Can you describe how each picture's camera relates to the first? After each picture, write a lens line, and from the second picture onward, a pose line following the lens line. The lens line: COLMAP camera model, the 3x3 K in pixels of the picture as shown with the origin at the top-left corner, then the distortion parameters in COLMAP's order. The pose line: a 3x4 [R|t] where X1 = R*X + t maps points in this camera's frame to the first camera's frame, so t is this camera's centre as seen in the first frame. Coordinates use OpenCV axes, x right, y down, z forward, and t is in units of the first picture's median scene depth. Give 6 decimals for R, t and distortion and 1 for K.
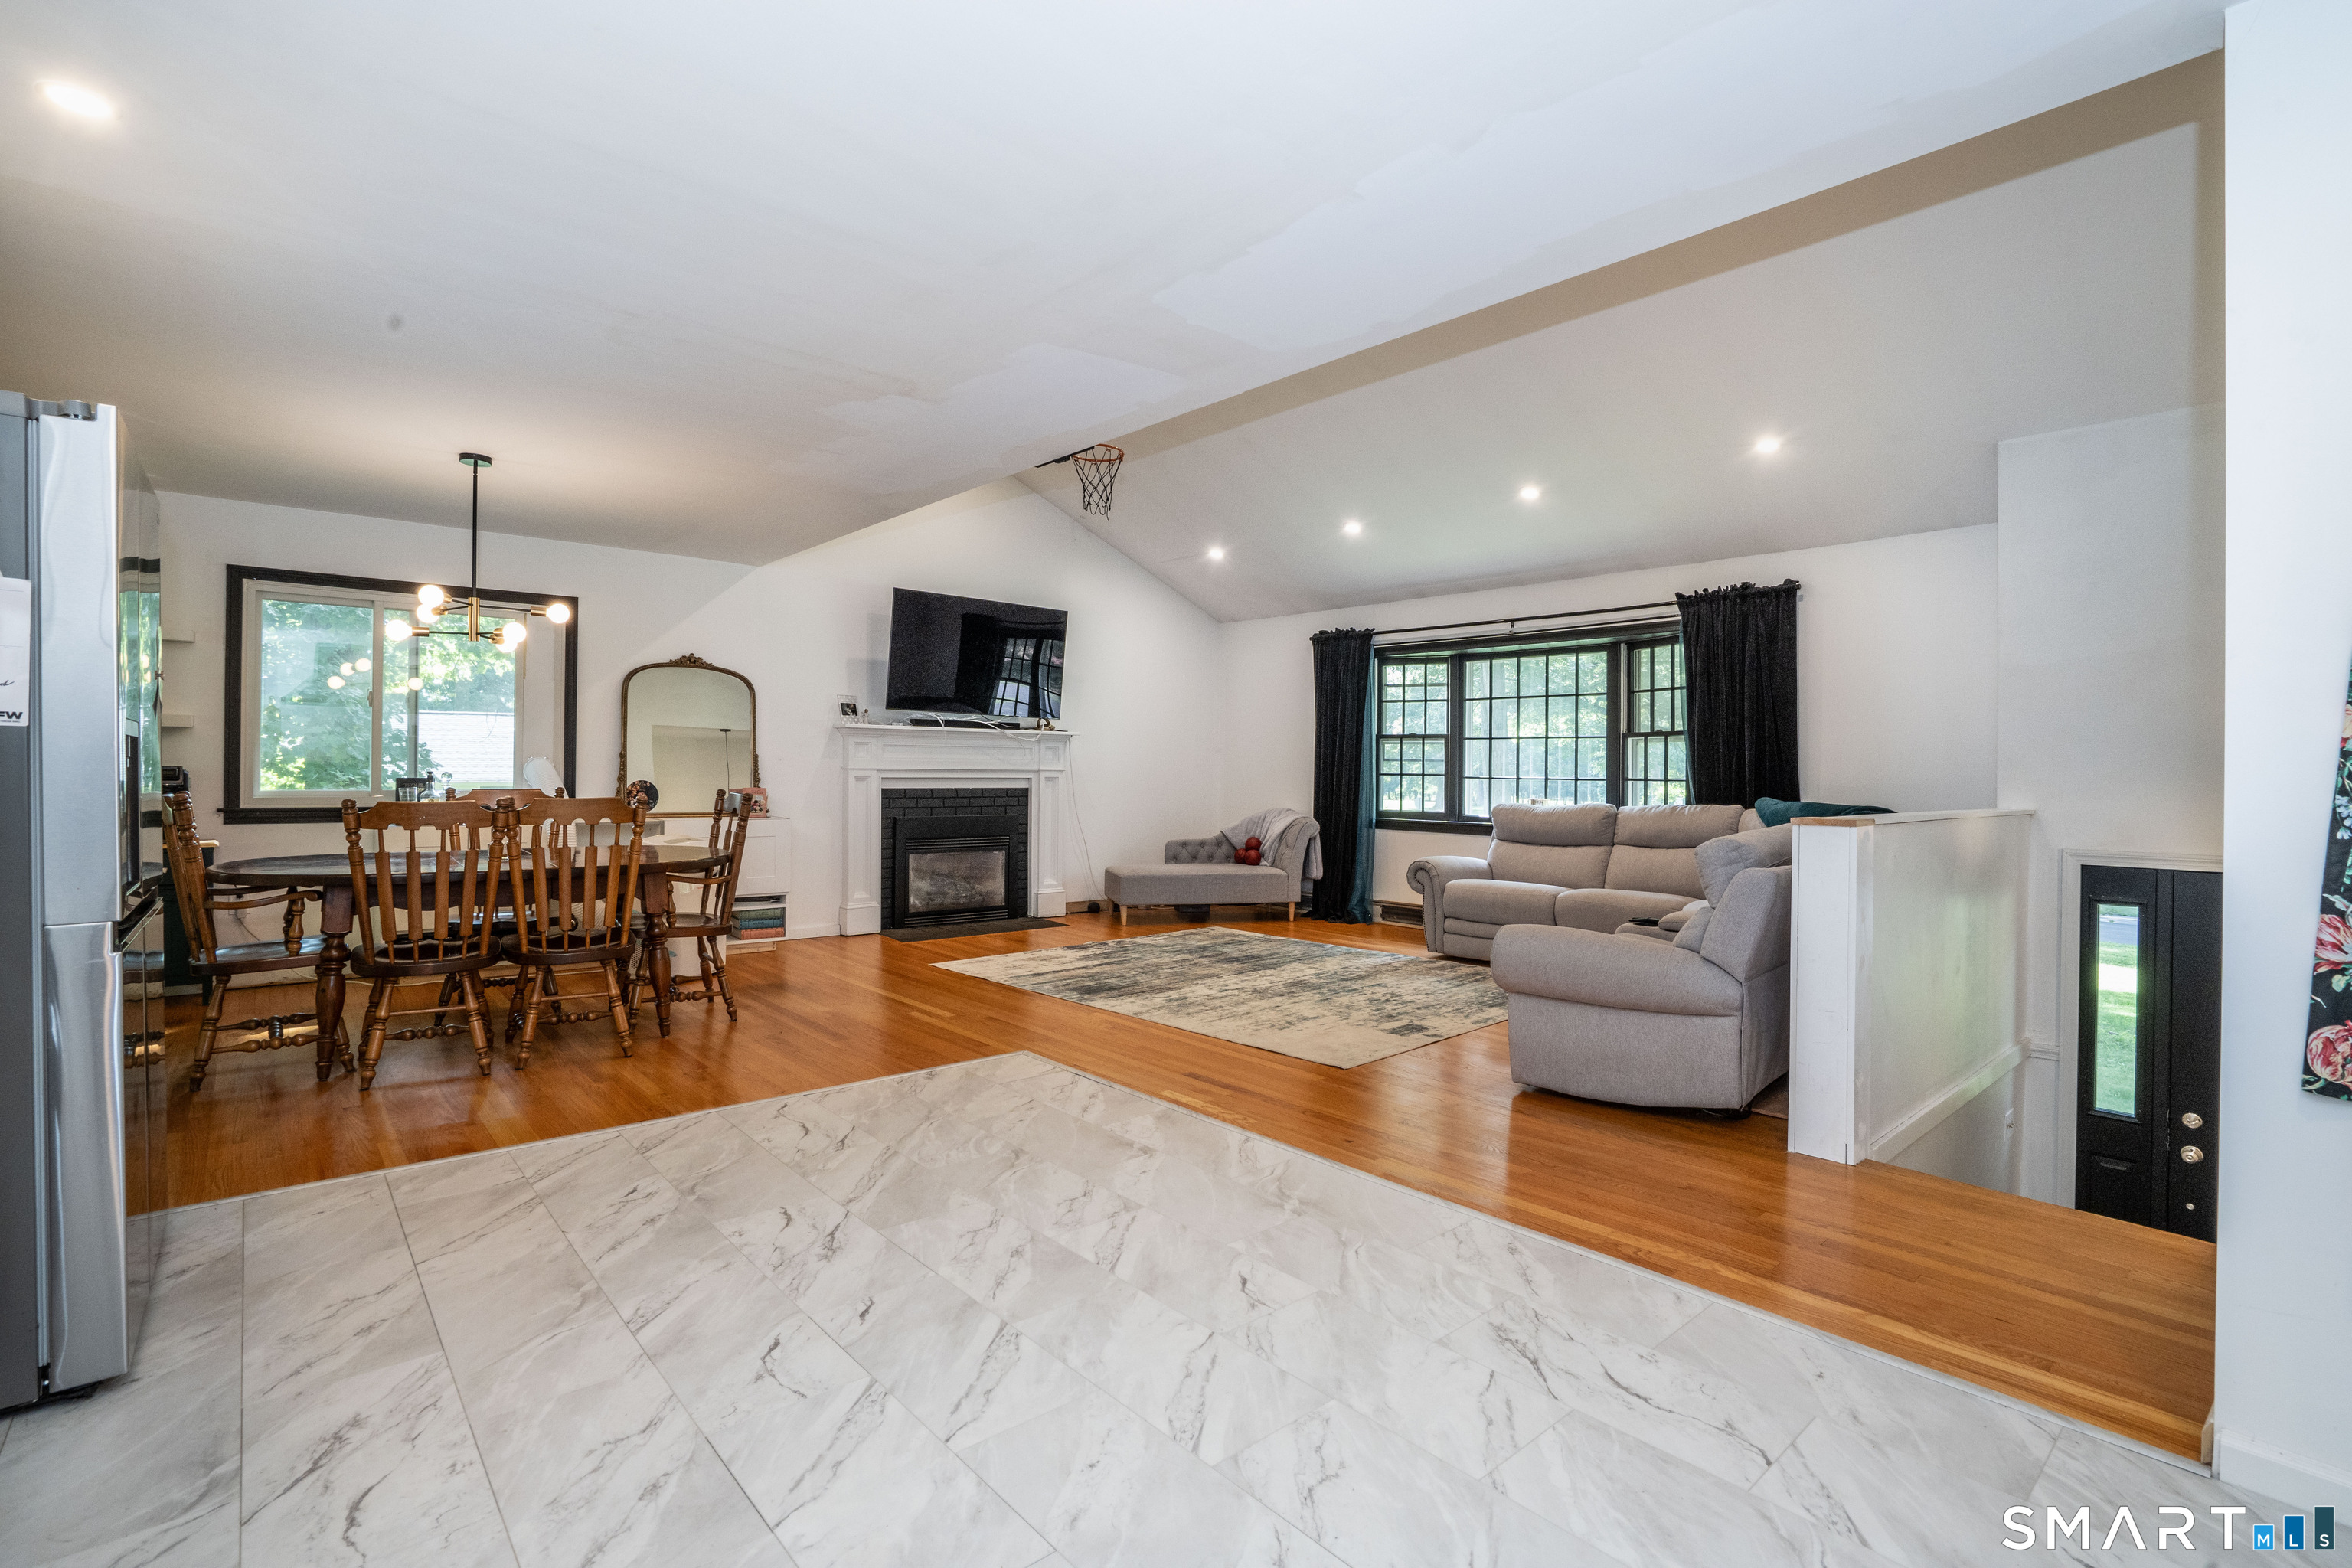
lens RADIAL K [[1098.7, 0, 1169.9], [0, 1098.7, 786.1], [0, 0, 1]] dist [-0.019416, 0.000204]
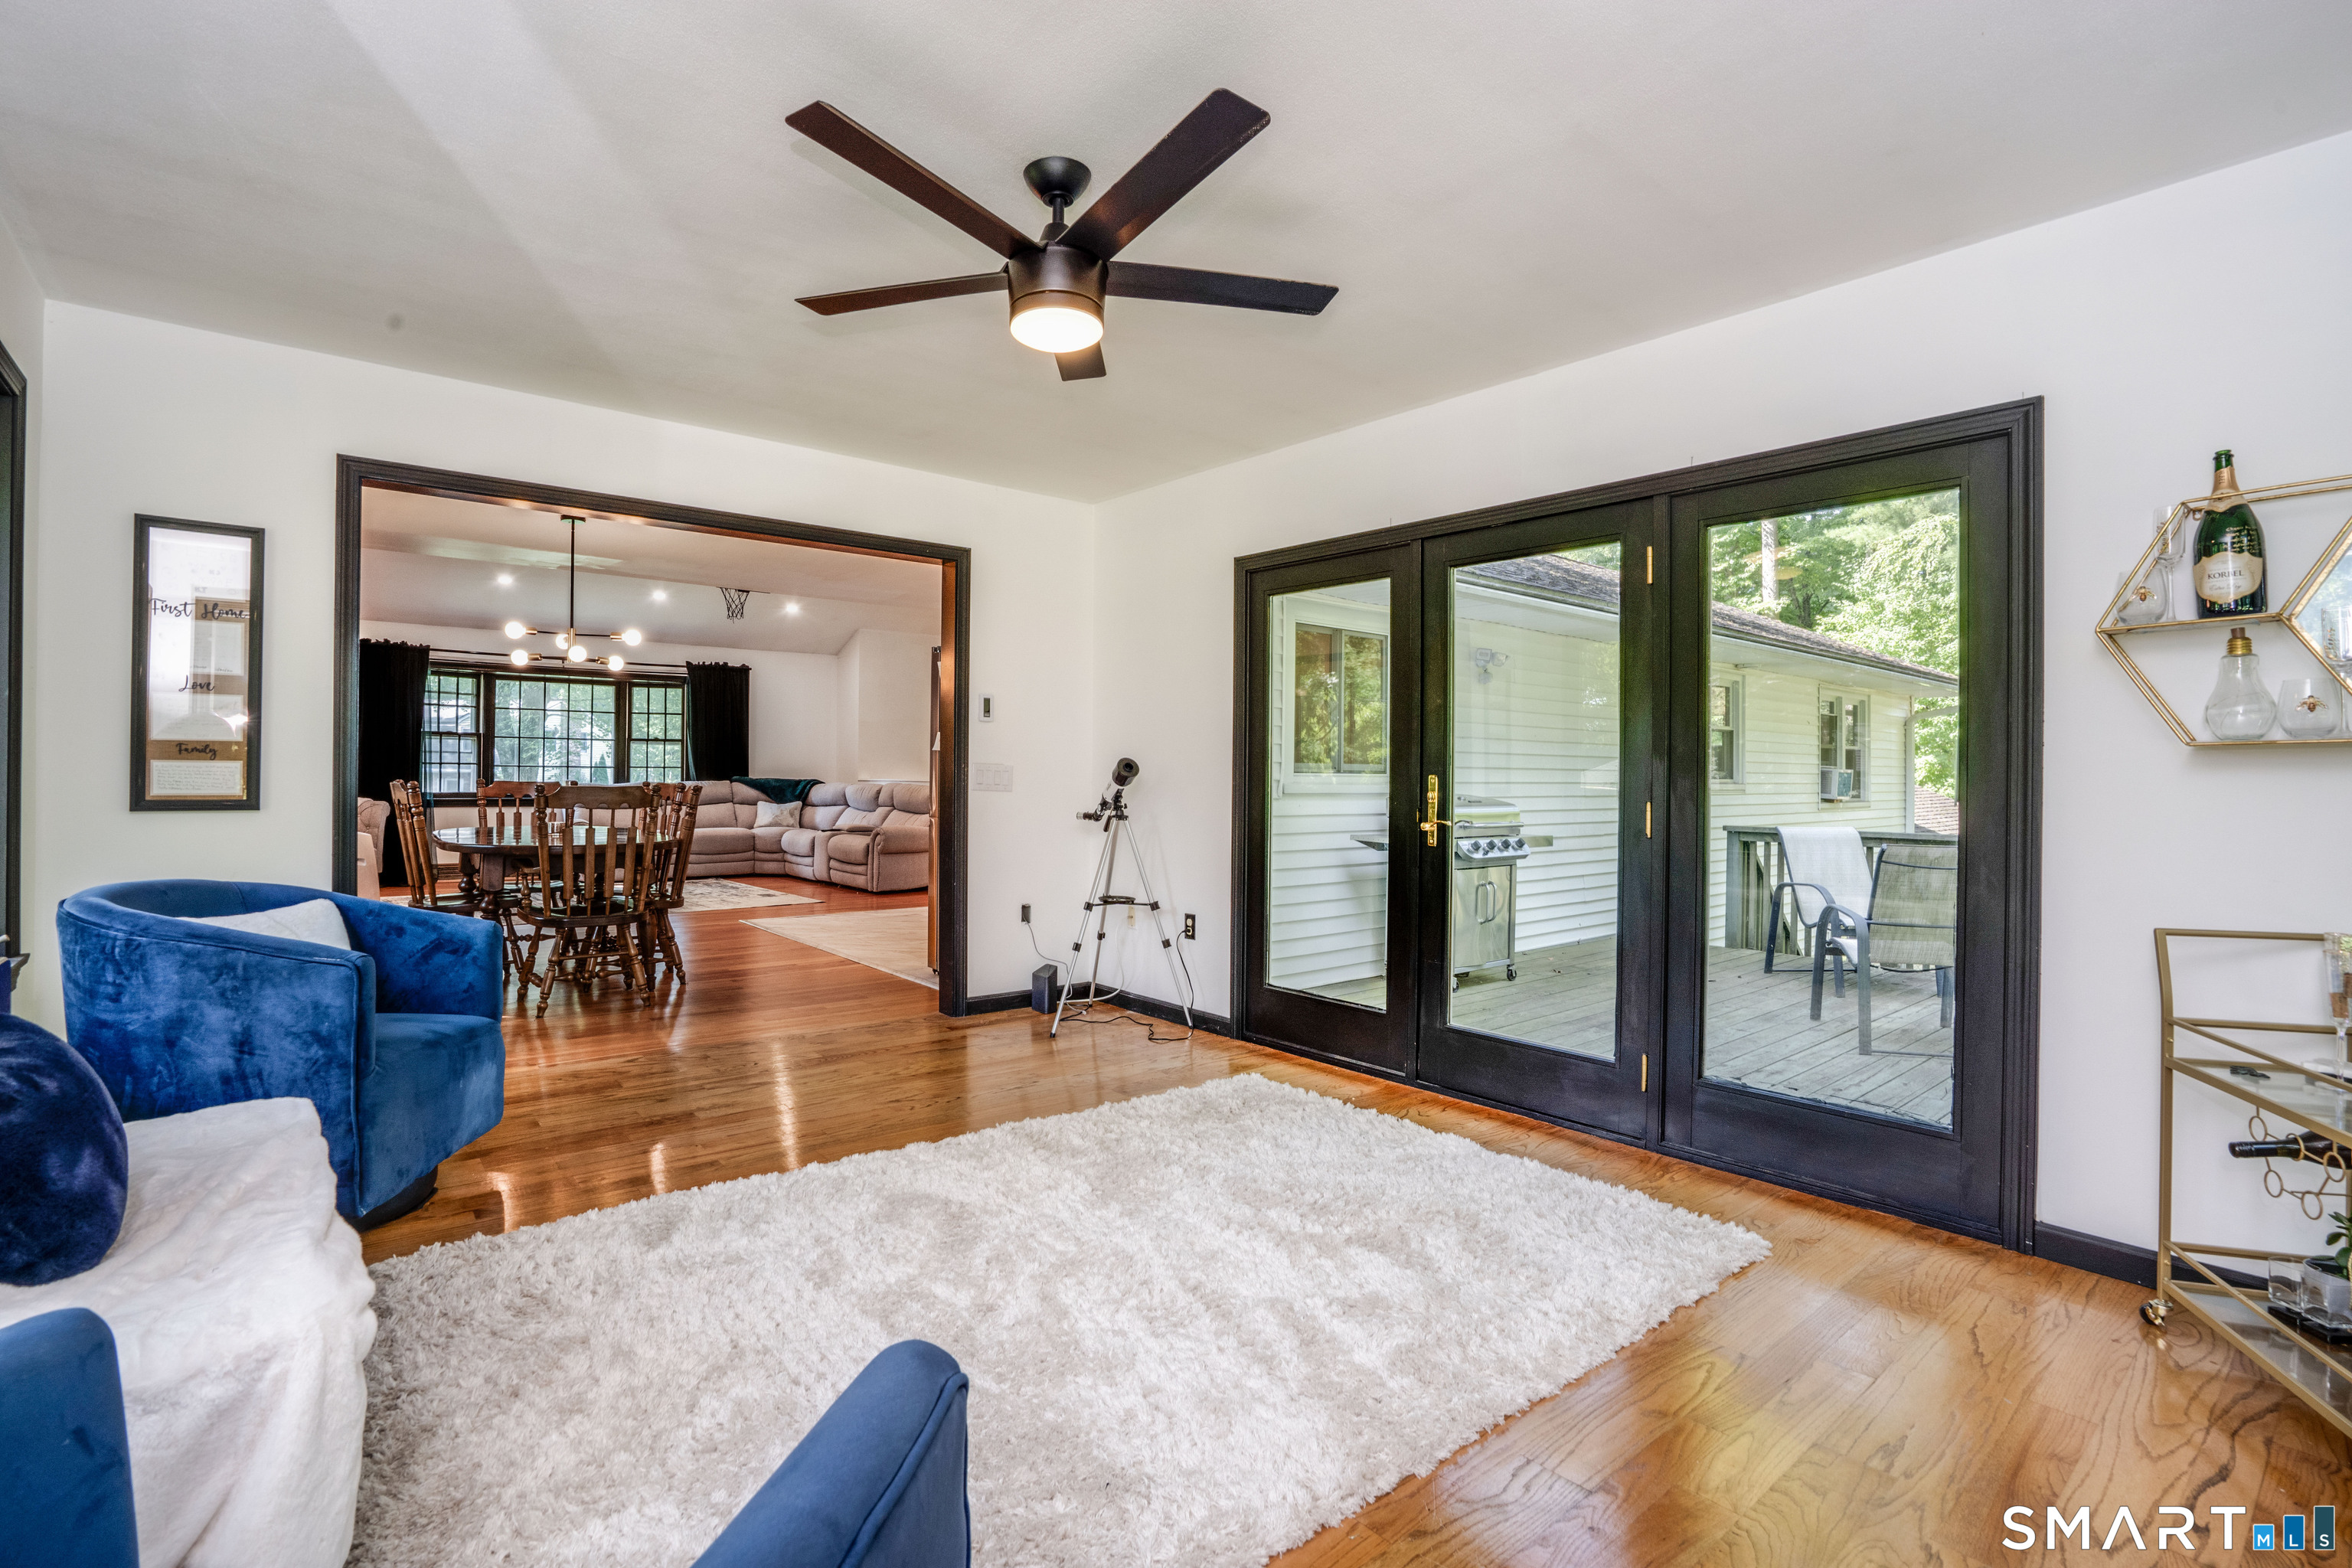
lens RADIAL K [[1168.1, 0, 1165.4], [0, 1168.1, 780.2], [0, 0, 1]] dist [-0.001723, -0.000060]
pose [[0.030553, -0.014518, 0.999428, -2.975404], [0.006810, 0.999874, 0.014316, -0.013600], [-0.999510, 0.006368, 0.030648, 0.361777]]
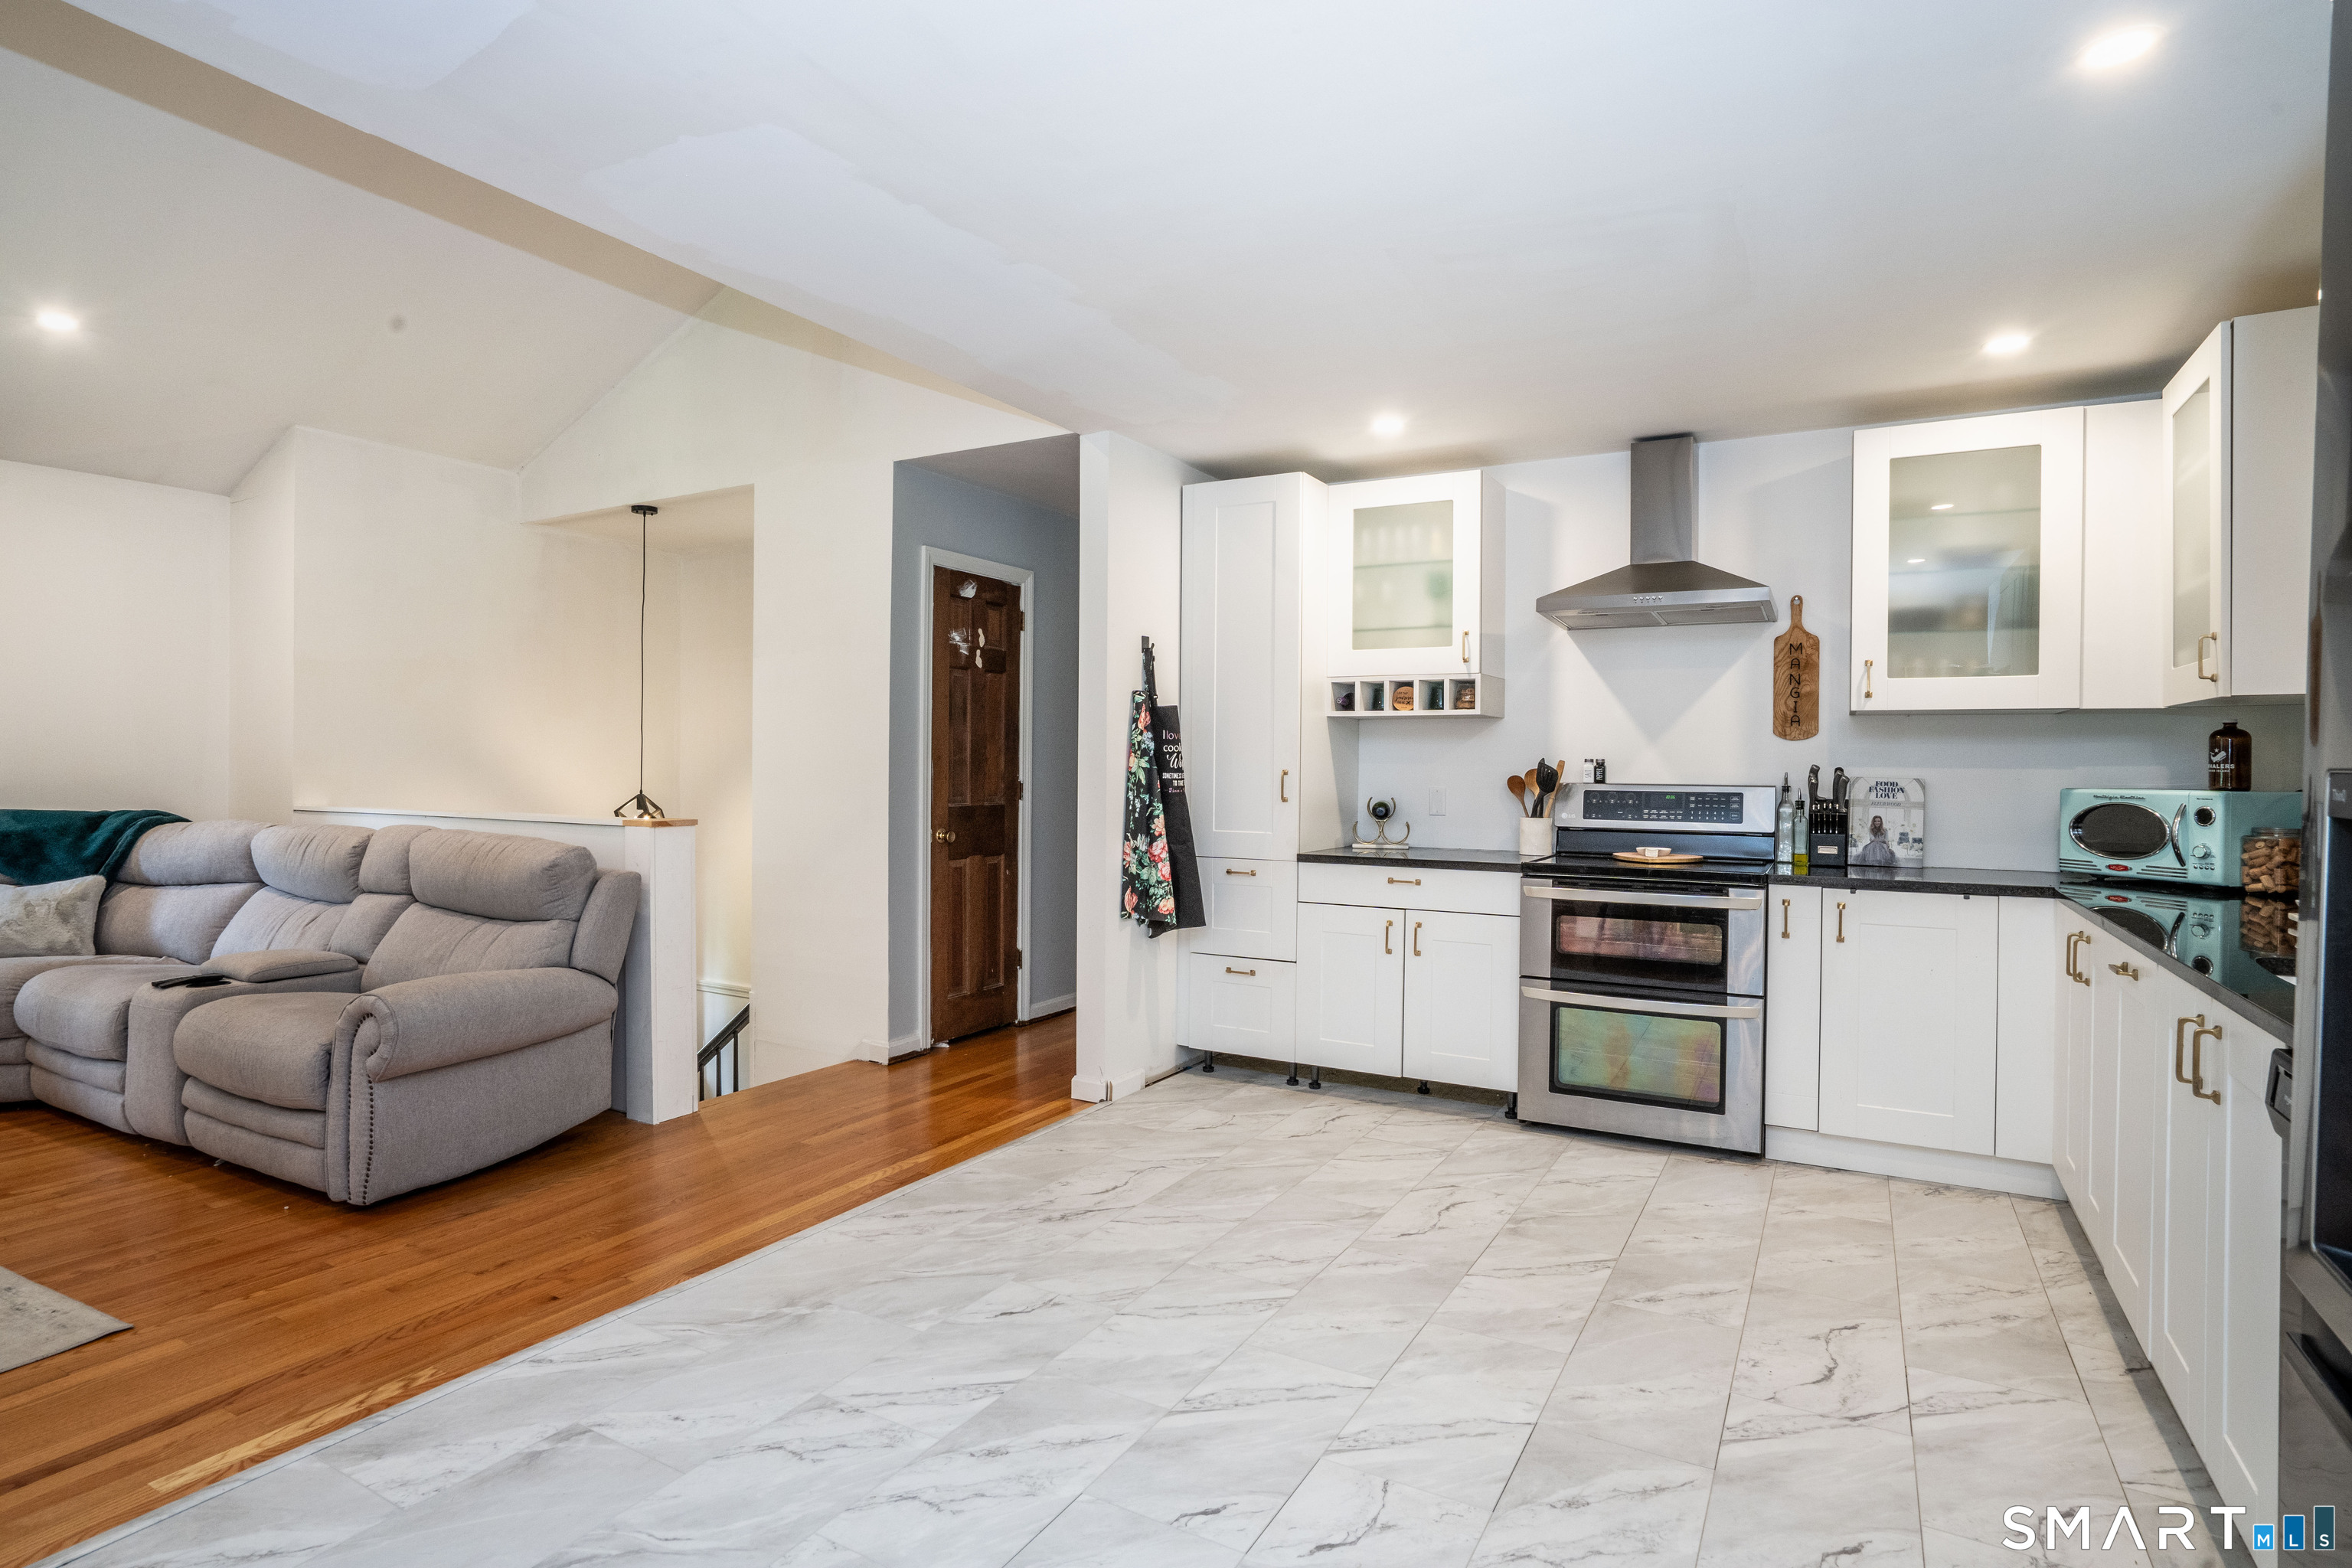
lens RADIAL K [[1203.6, 0, 1169.7], [0, 1203.6, 795.8], [0, 0, 1]] dist [-0.013384, 0.002895]
pose [[-0.335210, -0.030155, 0.941661, -0.804640], [-0.002748, 0.999515, 0.031029, -0.039908], [-0.942139, 0.007814, -0.335130, 0.995019]]
